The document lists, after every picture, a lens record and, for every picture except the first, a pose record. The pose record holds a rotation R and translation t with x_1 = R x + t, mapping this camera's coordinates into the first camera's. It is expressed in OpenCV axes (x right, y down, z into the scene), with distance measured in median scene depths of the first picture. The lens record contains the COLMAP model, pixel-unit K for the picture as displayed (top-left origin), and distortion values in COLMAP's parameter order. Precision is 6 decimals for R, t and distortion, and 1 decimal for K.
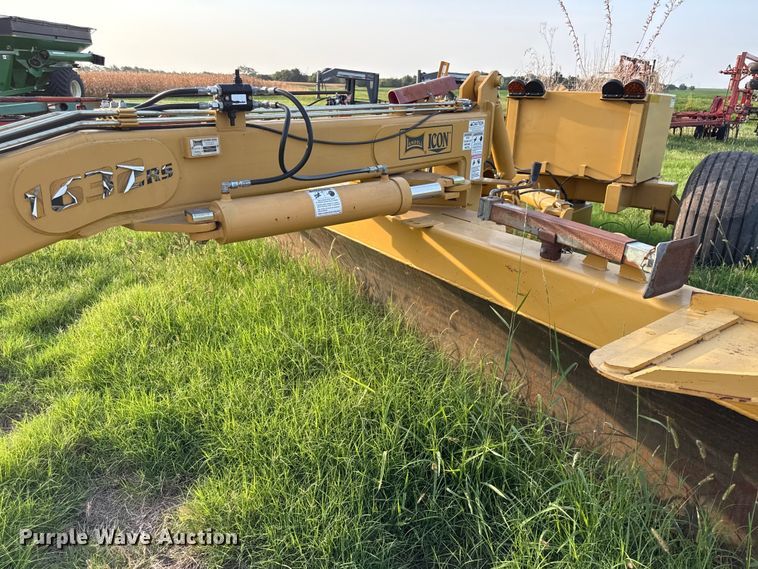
lens RADIAL K [[531.4, 0, 371.9], [0, 531.4, 292.2], [0, 0, 1]] dist [0.040454, -0.052234]
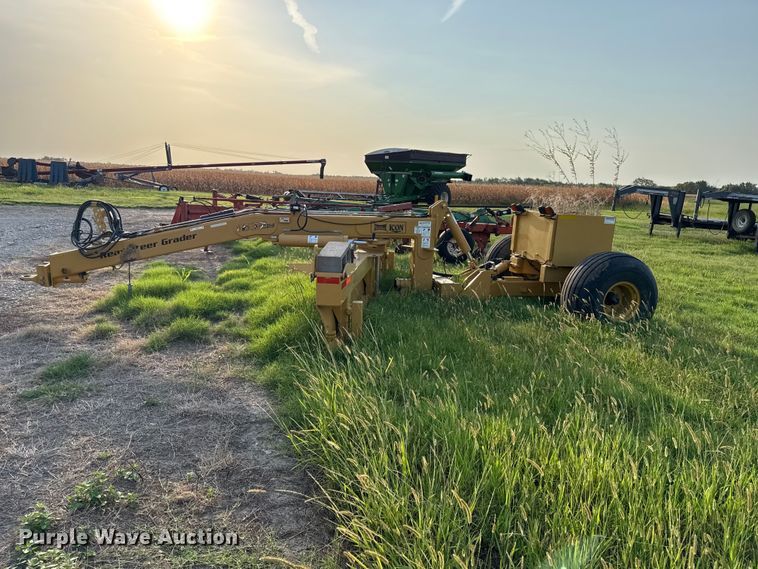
lens RADIAL K [[547.3, 0, 379.0], [0, 547.3, 284.5], [0, 0, 1]] dist [0.114633, -0.173564]
pose [[0.773181, 0.124313, -0.621882, 1.469466], [-0.249872, 0.960992, -0.118565, 0.246281], [0.582884, 0.247063, 0.774084, -0.801877]]
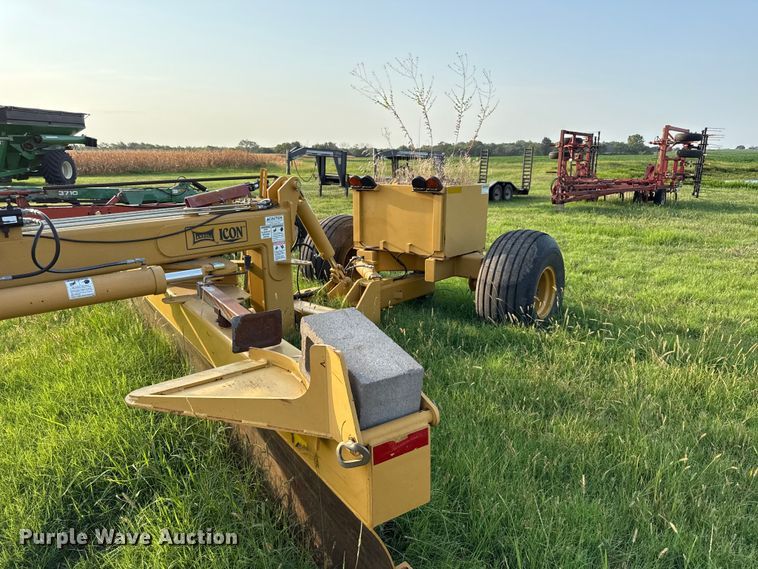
lens RADIAL K [[534.2, 0, 379.0], [0, 534.2, 284.5], [0, 0, 1]] dist [0.070365, -0.088141]
pose [[0.999706, -0.024251, -0.000221, 0.430450], [0.024017, 0.991225, -0.129987, 0.012391], [0.003372, 0.129943, 0.991516, -0.236993]]
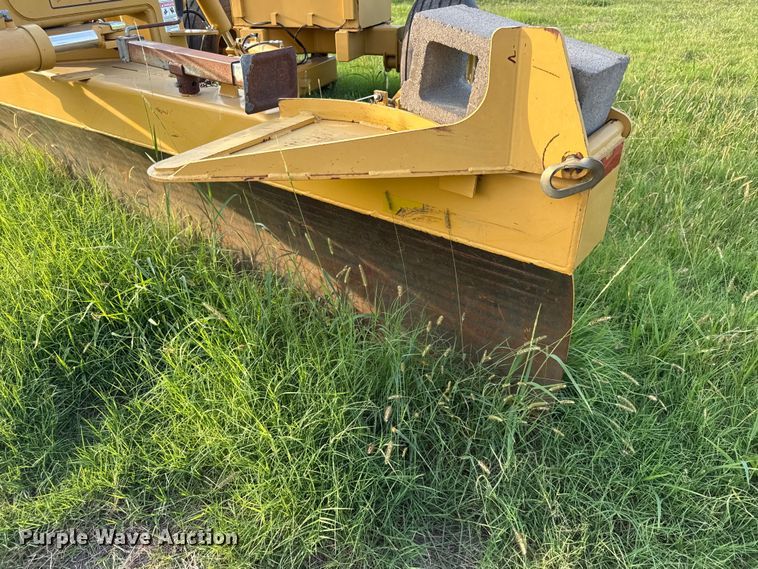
lens RADIAL K [[543.7, 0, 379.0], [0, 543.7, 284.5], [0, 0, 1]] dist [0.000714, 0.000932]
pose [[0.939356, -0.204914, 0.274993, 0.183121], [0.150225, 0.966698, 0.207190, 0.071280], [-0.308291, -0.153315, 0.938856, -0.060122]]
